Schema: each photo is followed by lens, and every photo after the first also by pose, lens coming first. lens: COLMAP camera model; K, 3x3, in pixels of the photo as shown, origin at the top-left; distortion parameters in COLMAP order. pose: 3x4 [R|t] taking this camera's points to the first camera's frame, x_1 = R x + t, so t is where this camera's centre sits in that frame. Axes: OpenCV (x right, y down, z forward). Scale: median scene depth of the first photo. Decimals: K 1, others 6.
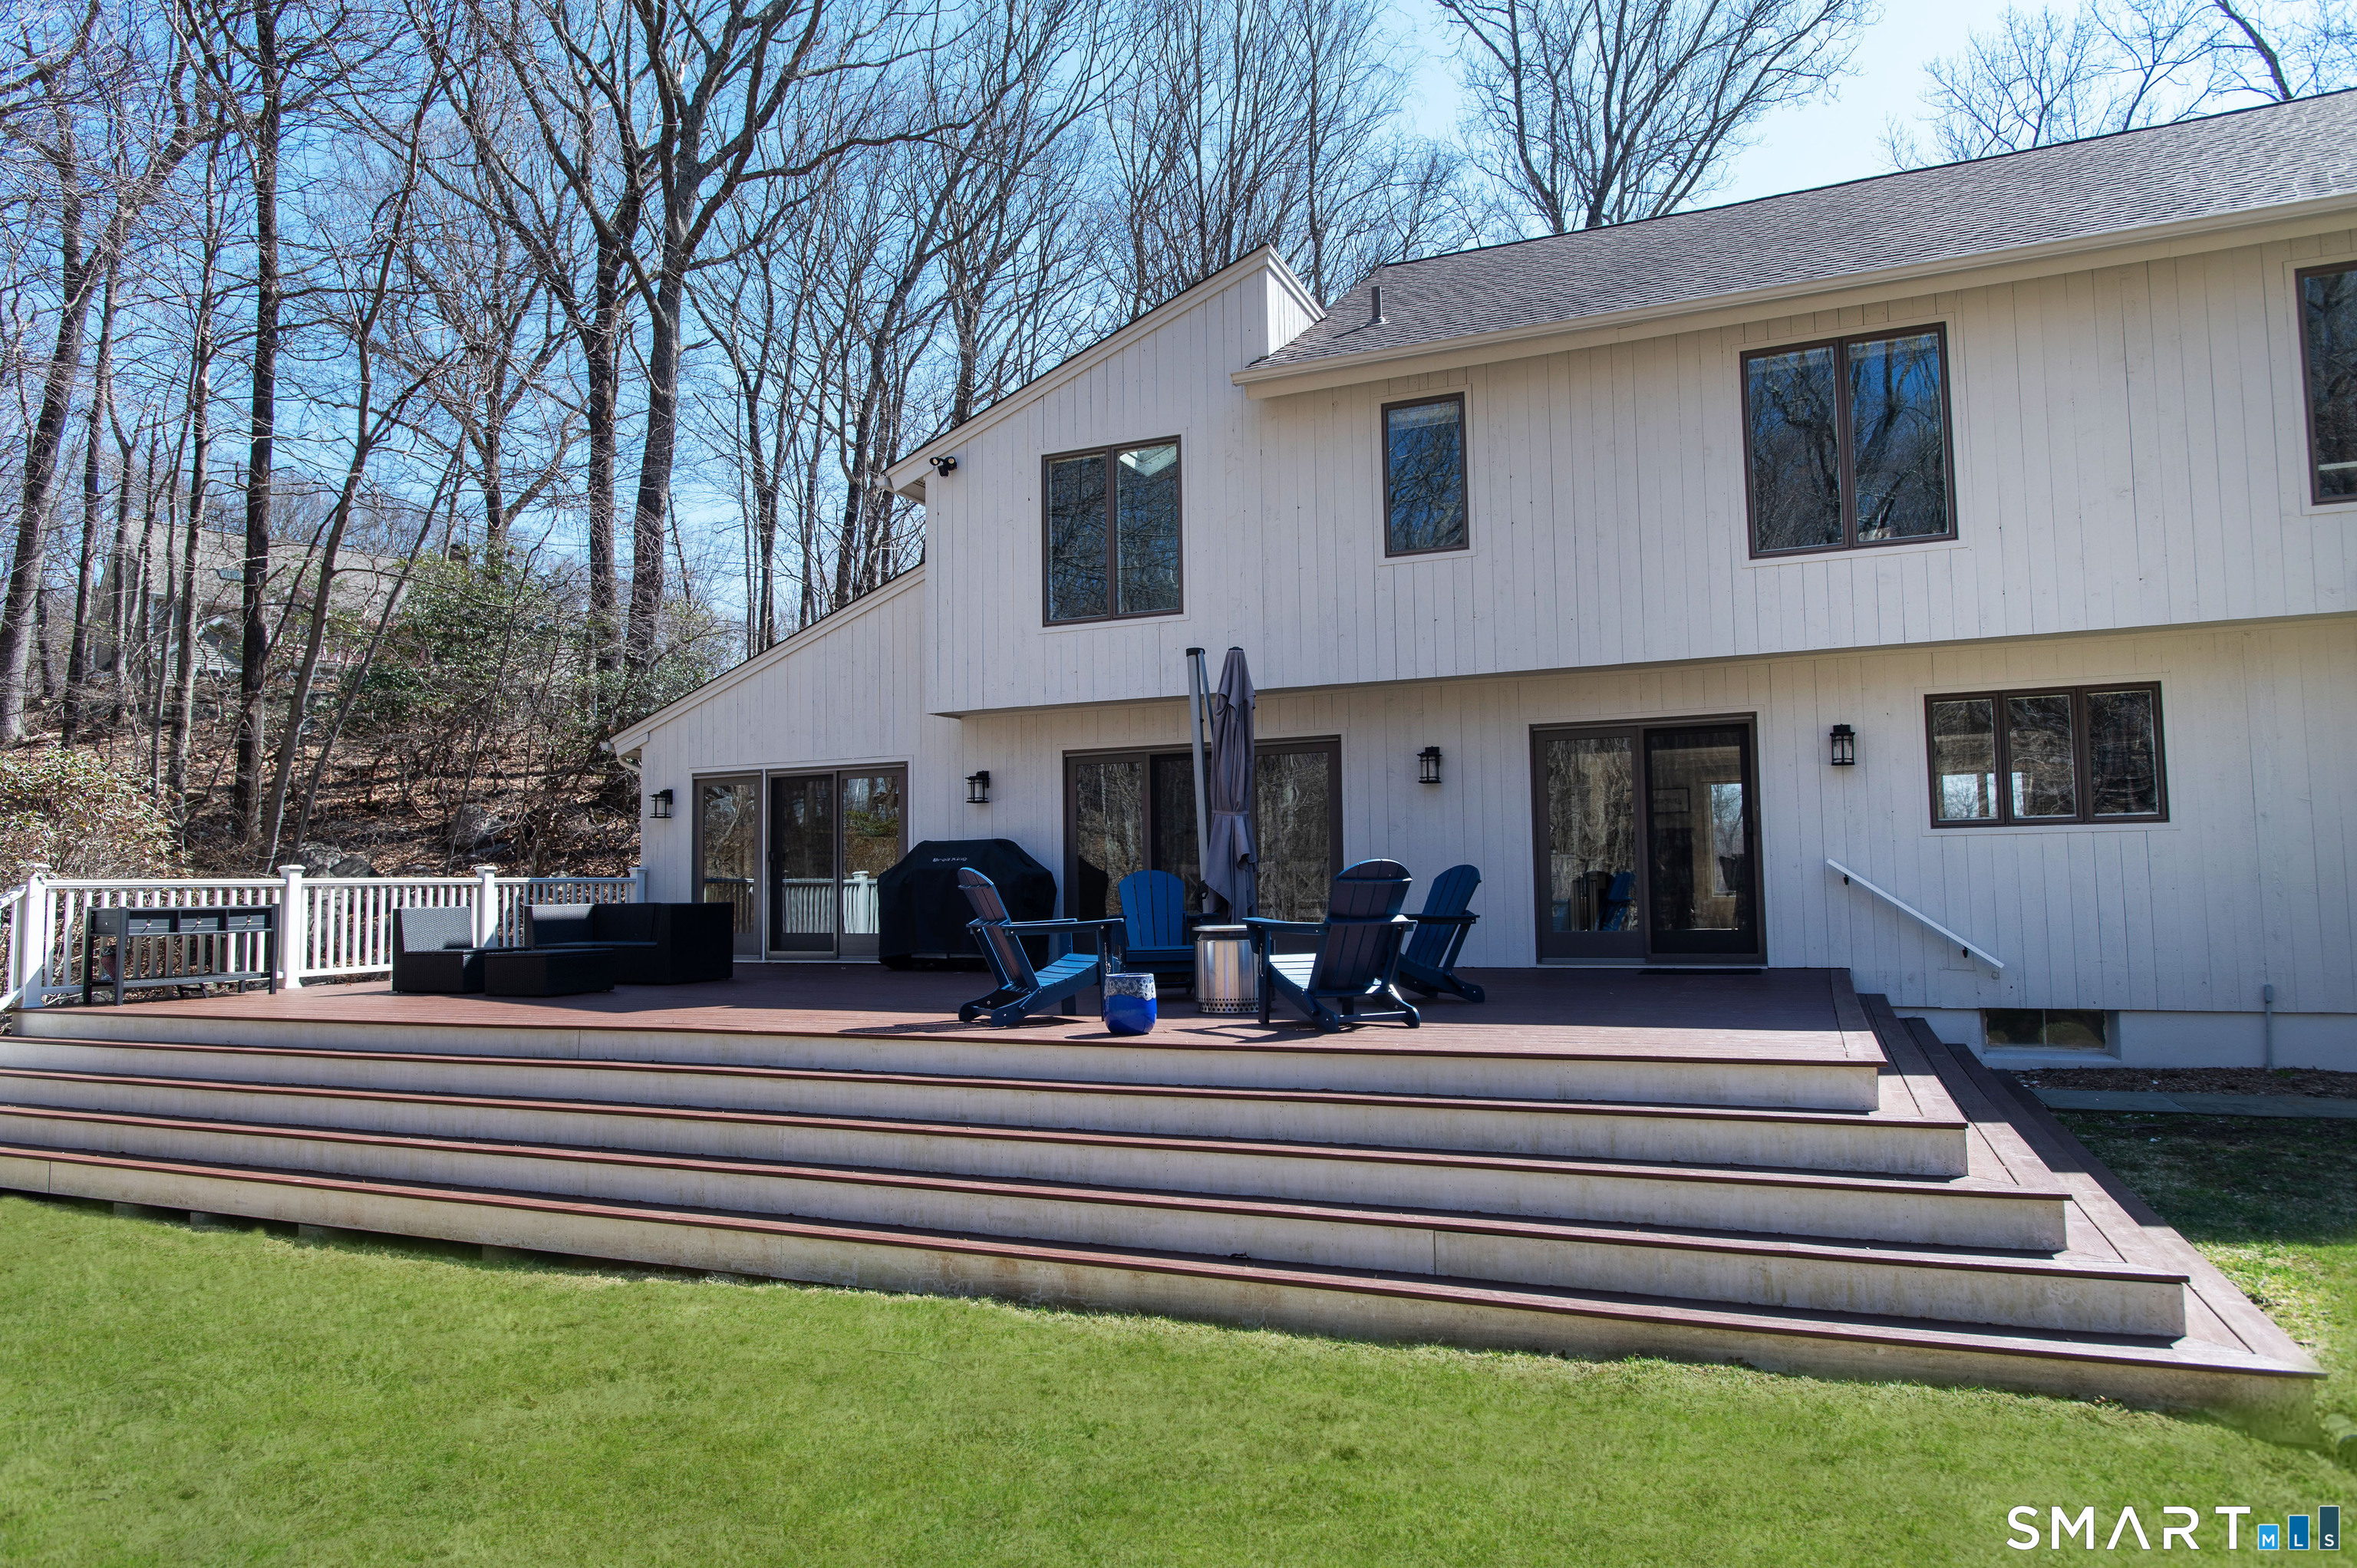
lens RADIAL K [[1437.1, 0, 1188.1], [0, 1437.1, 727.9], [0, 0, 1]] dist [-0.005038, -0.000825]
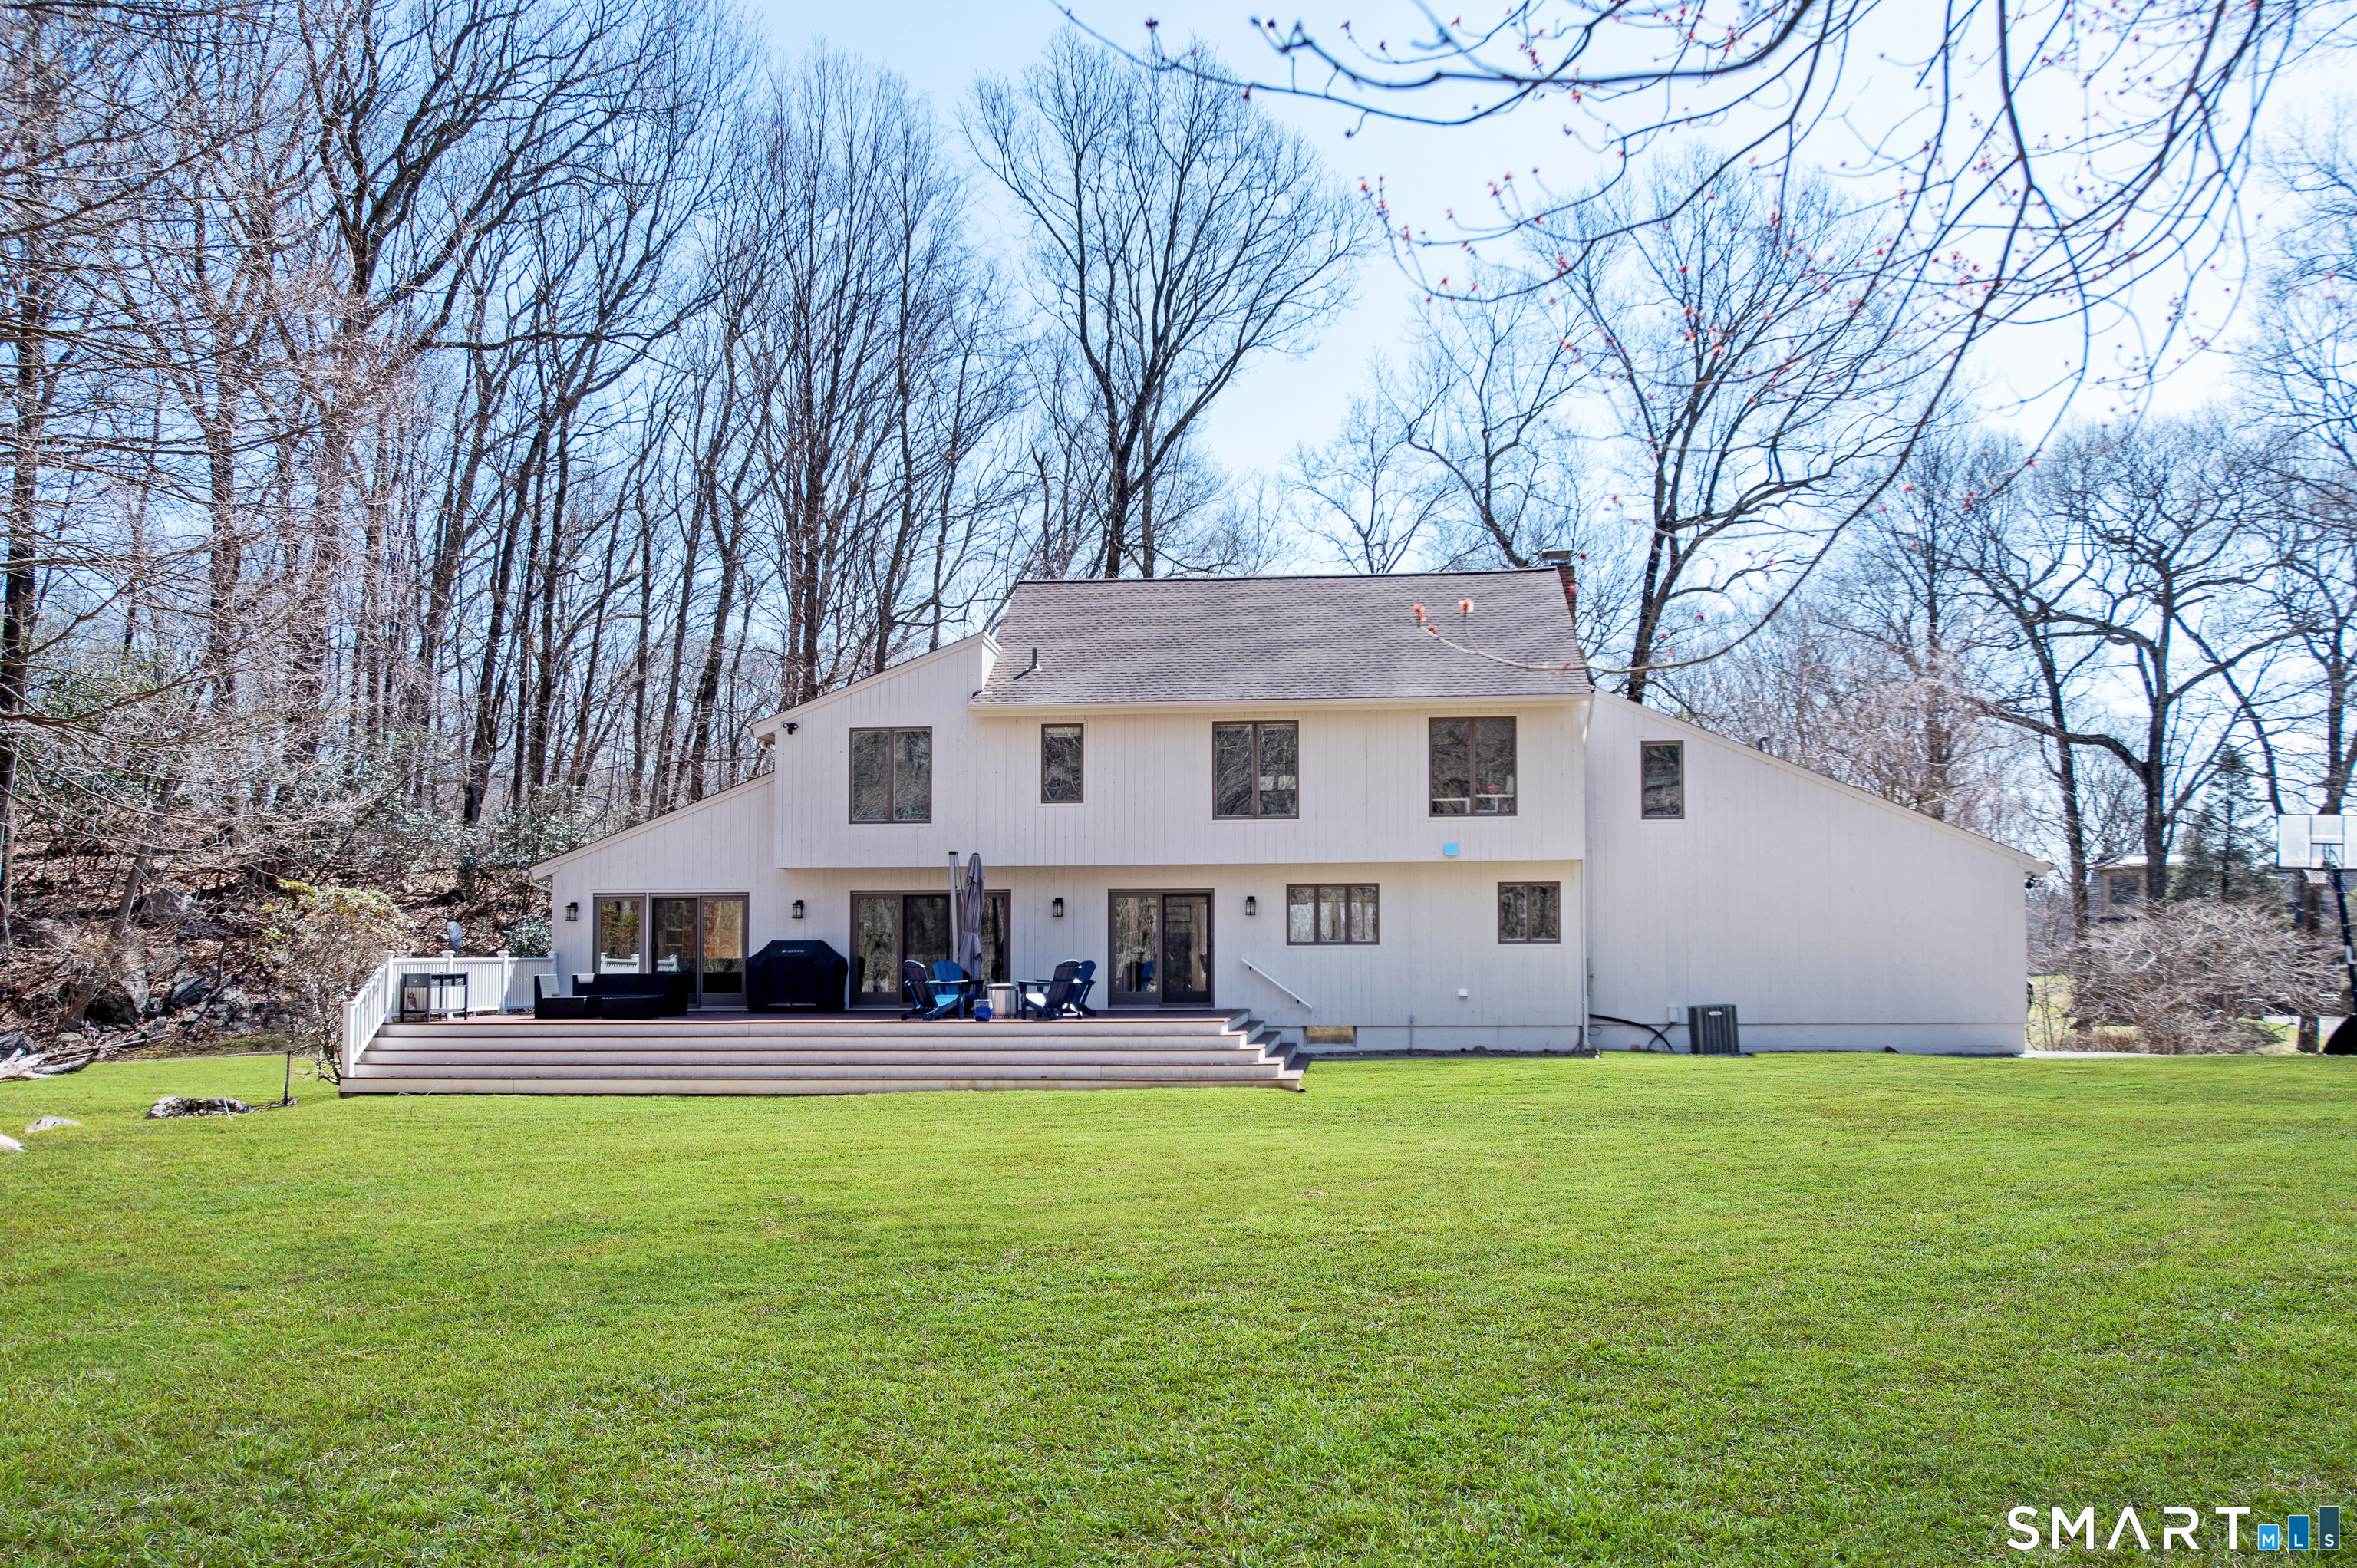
lens RADIAL K [[2012.9, 0, 1064.1], [0, 2012.9, 790.0], [0, 0, 1]] dist [-0.004087, -0.004410]
pose [[0.966110, 0.033697, 0.255923, -0.544833], [-0.039470, 0.999068, 0.017453, -0.187035], [-0.255097, -0.026962, 0.966540, -1.693389]]
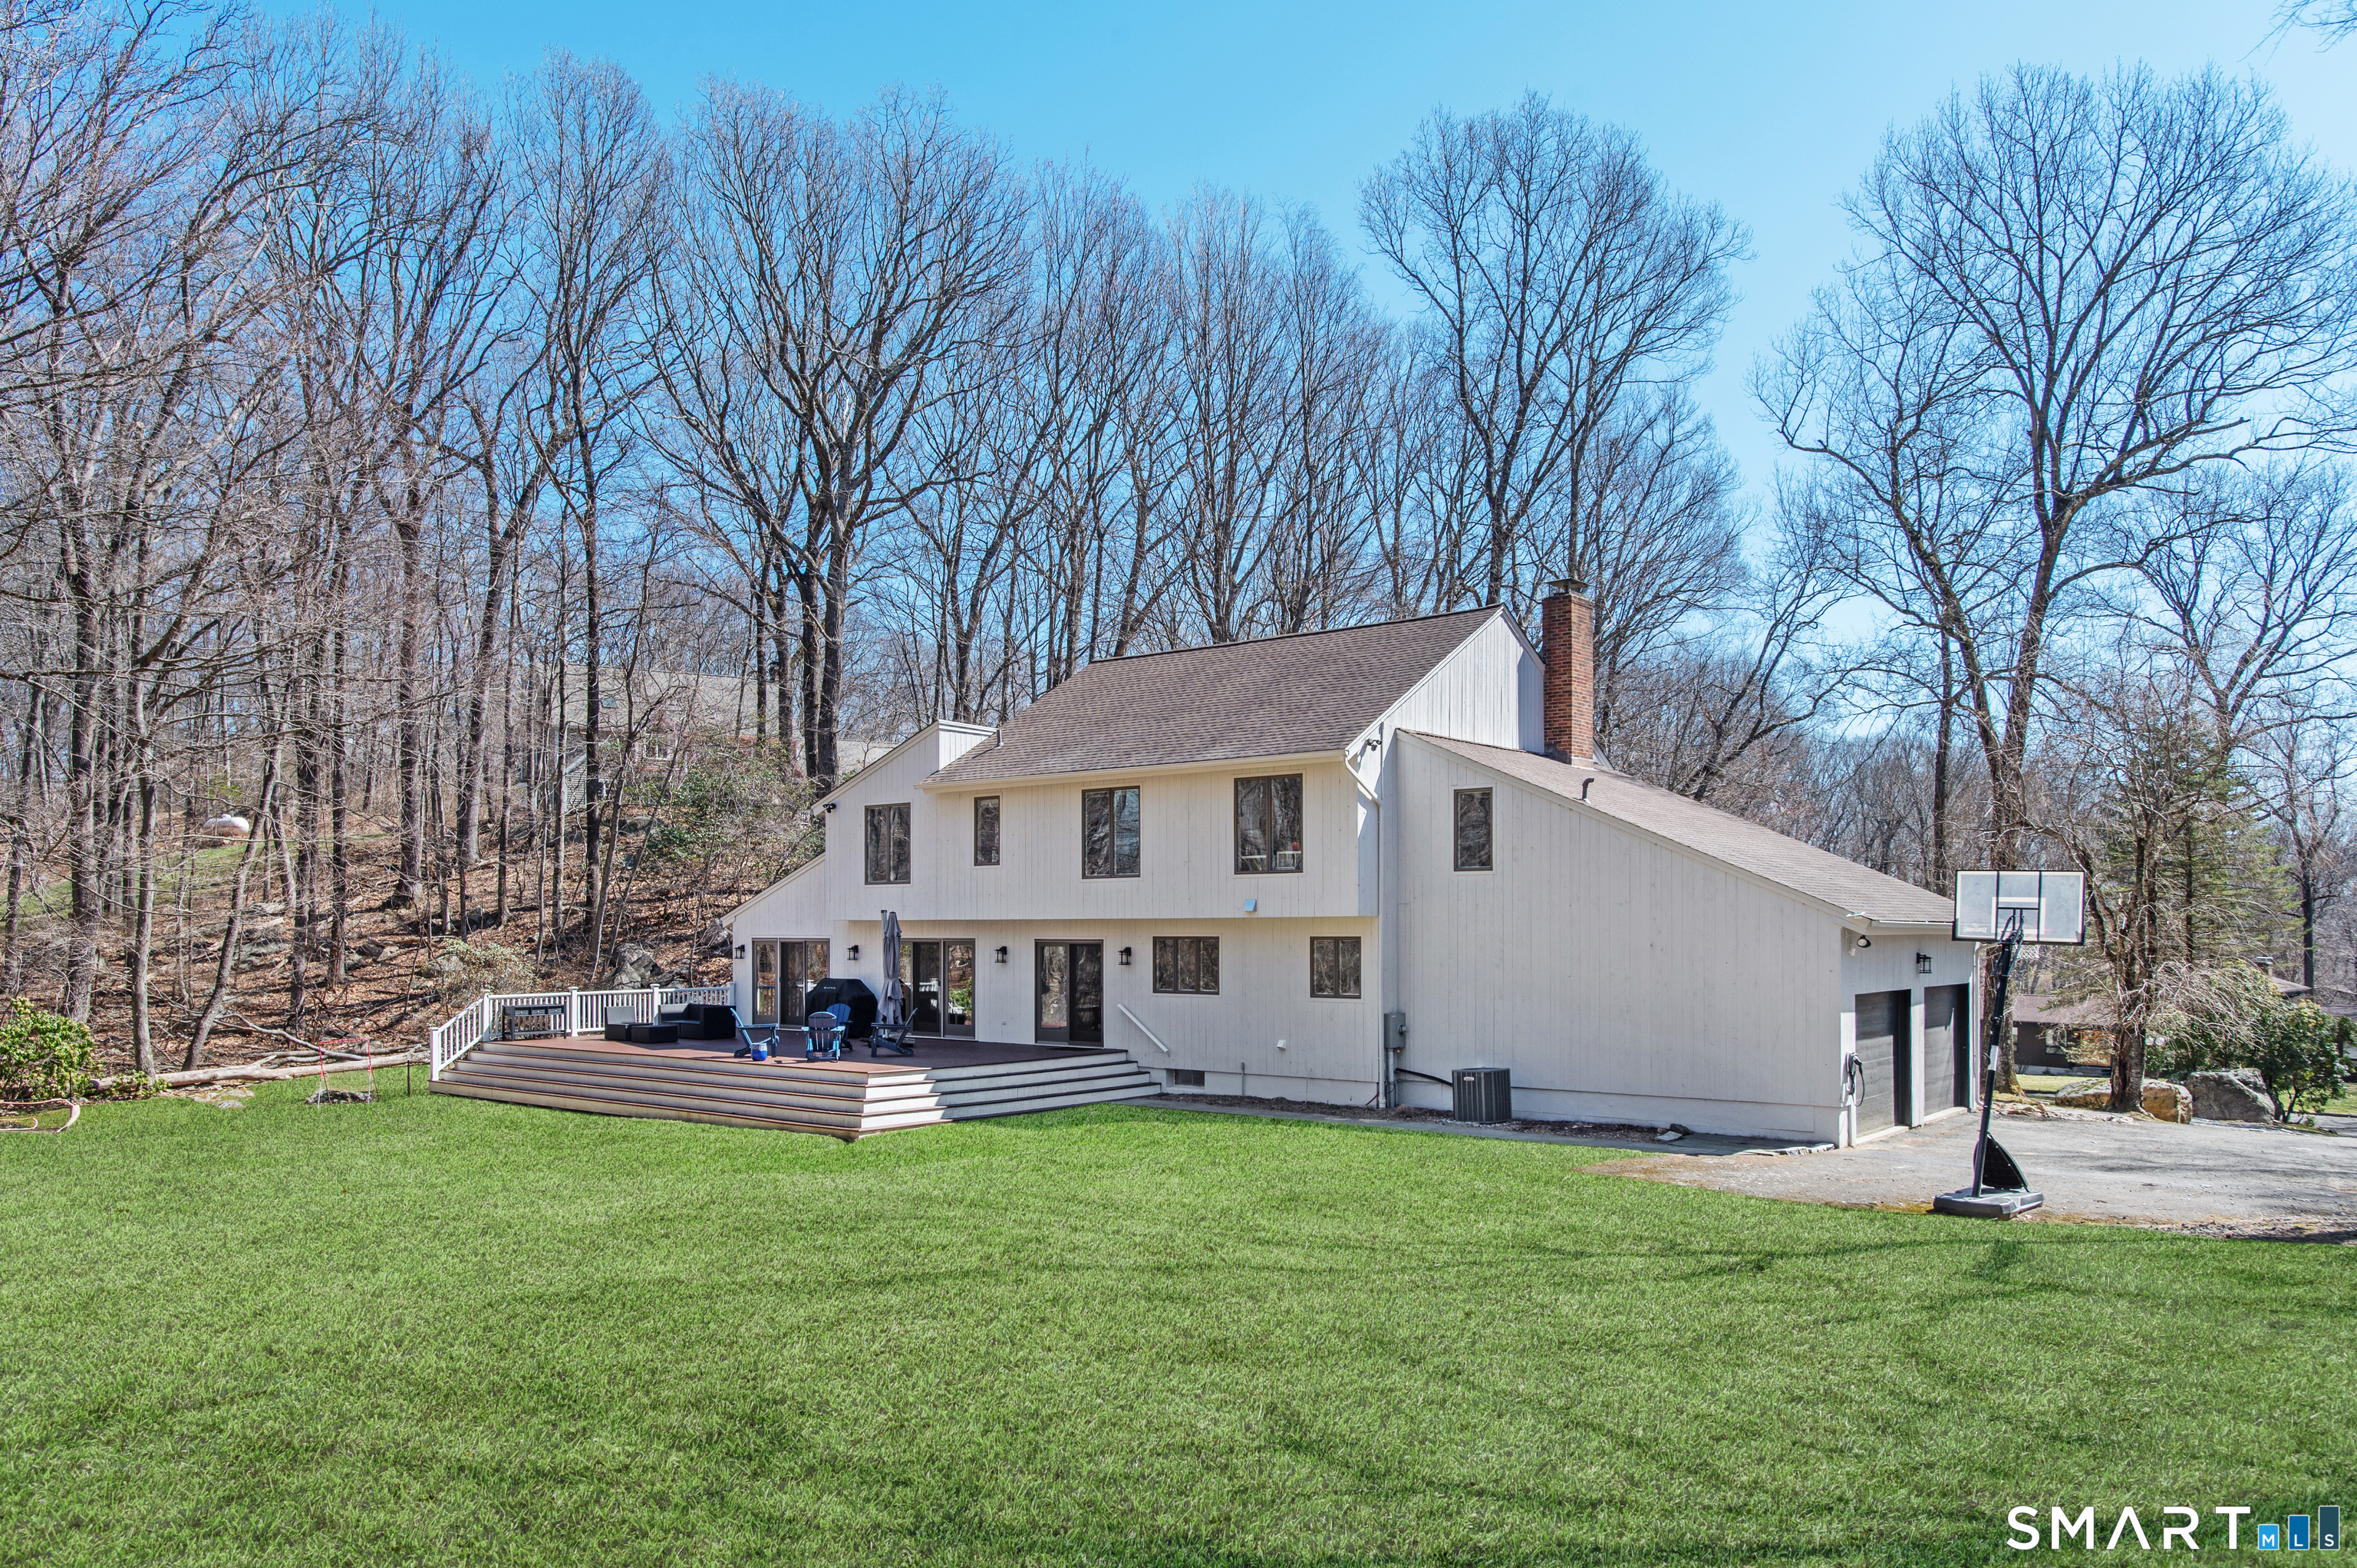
lens RADIAL K [[1778.3, 0, 1178.5], [0, 1778.3, 784.0], [0, 0, 1]] dist [-0.038551, 0.000590]
pose [[0.953929, -0.010873, -0.299836, 1.304075], [0.020129, 0.999411, 0.027799, -0.321749], [0.299358, -0.032554, 0.953585, -1.601755]]
